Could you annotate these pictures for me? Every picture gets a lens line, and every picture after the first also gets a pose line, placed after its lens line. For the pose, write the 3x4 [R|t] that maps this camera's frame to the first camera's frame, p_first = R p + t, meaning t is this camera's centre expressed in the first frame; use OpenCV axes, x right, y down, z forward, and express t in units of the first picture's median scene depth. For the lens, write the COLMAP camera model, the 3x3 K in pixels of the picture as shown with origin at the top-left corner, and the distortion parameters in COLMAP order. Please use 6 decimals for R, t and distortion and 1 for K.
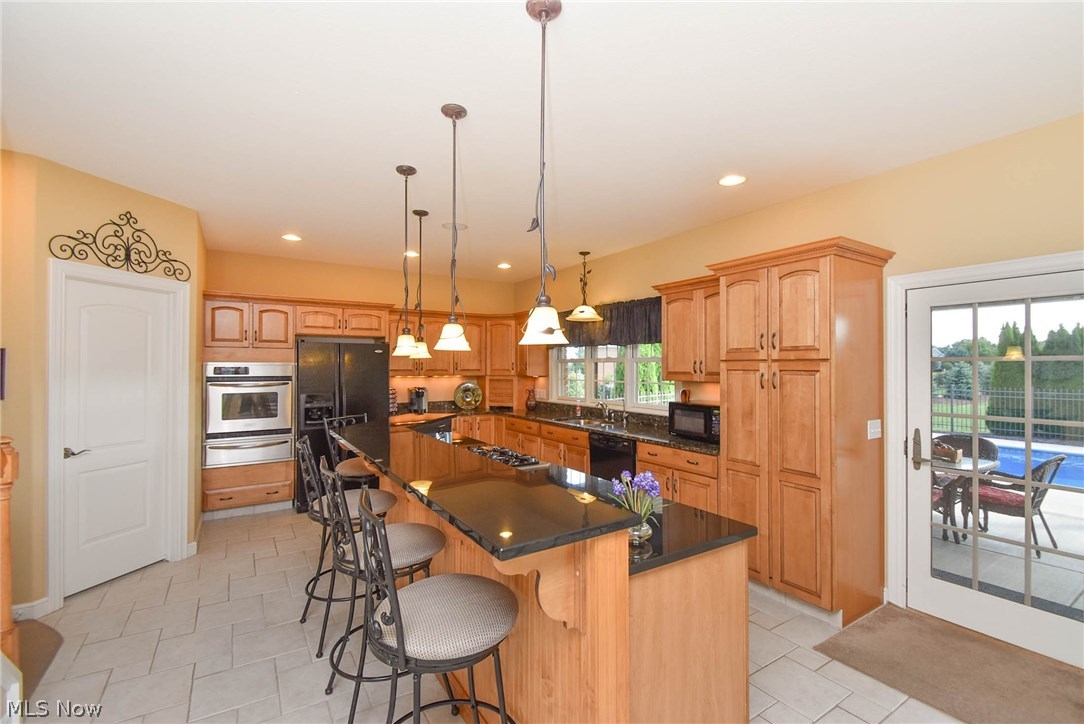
lens RADIAL K [[477.3, 0, 561.7], [0, 477.3, 360.9], [0, 0, 1]] dist [0.023797, -0.020002]
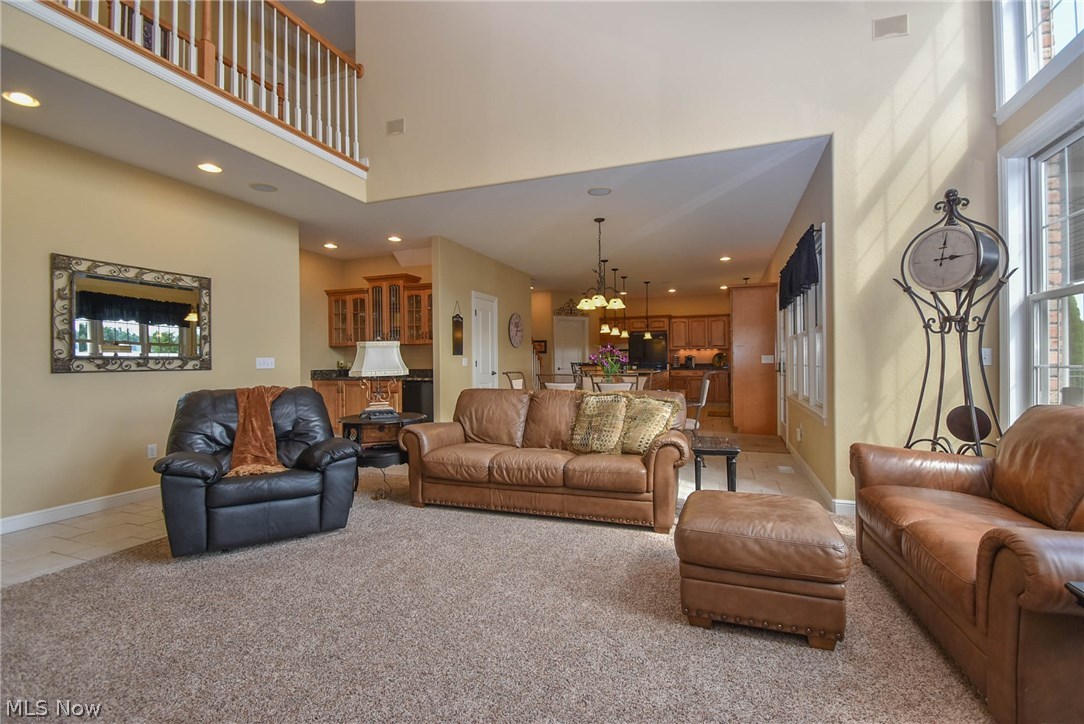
lens RADIAL K [[477.3, 0, 561.7], [0, 477.3, 360.9], [0, 0, 1]] dist [0.023797, -0.020002]
pose [[0.603334, -0.008808, -0.797440, 1.295338], [0.022137, 0.999739, 0.005705, 0.077634], [0.797181, -0.021095, 0.603371, -0.809486]]
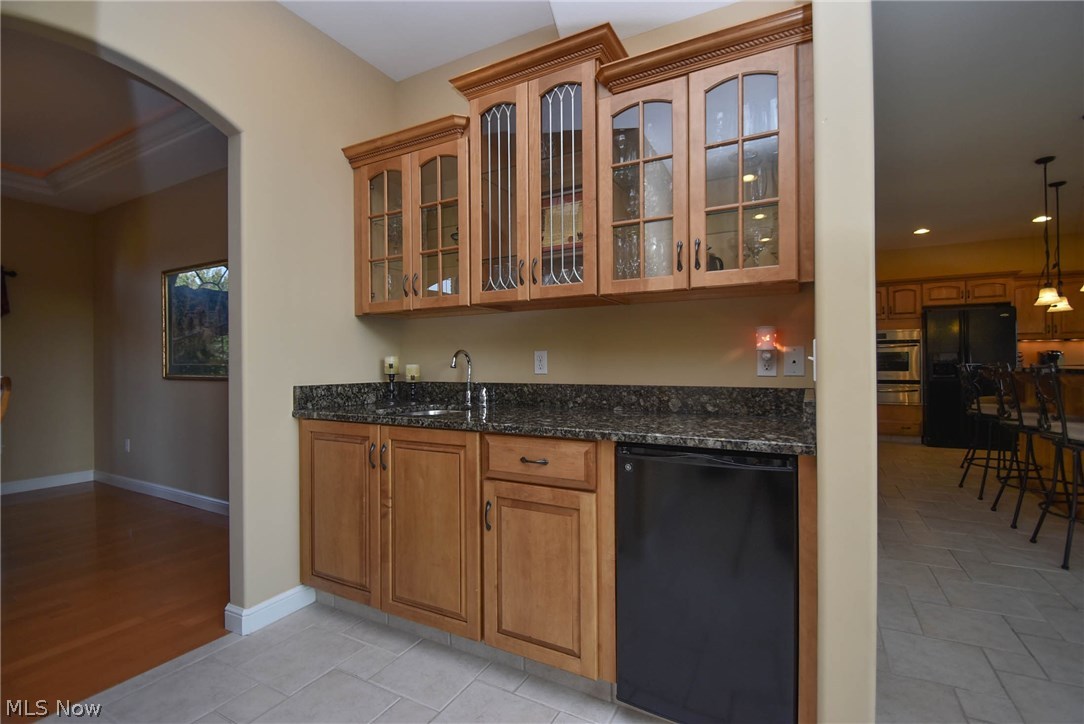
lens RADIAL K [[477.3, 0, 561.7], [0, 477.3, 360.9], [0, 0, 1]] dist [0.023797, -0.020002]
pose [[0.479941, -0.007640, -0.877268, 0.116225], [0.019536, 0.999807, 0.001981, 0.076403], [0.877083, -0.018089, 0.479998, -0.512212]]
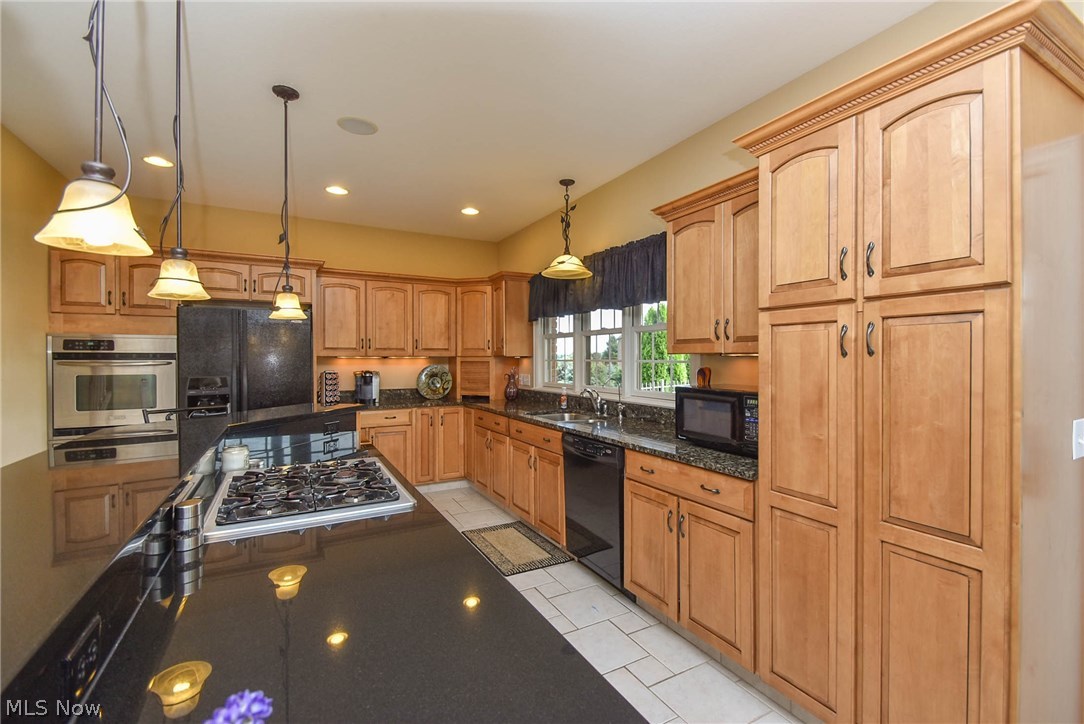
lens RADIAL K [[479.9, 0, 567.5], [0, 479.9, 358.8], [0, 0, 1]] dist [-0.000929, -0.000300]
pose [[0.998308, -0.001535, -0.058132, 0.105116], [0.002294, 0.999913, 0.012995, 0.036123], [0.058107, -0.013107, 0.998224, 0.320616]]
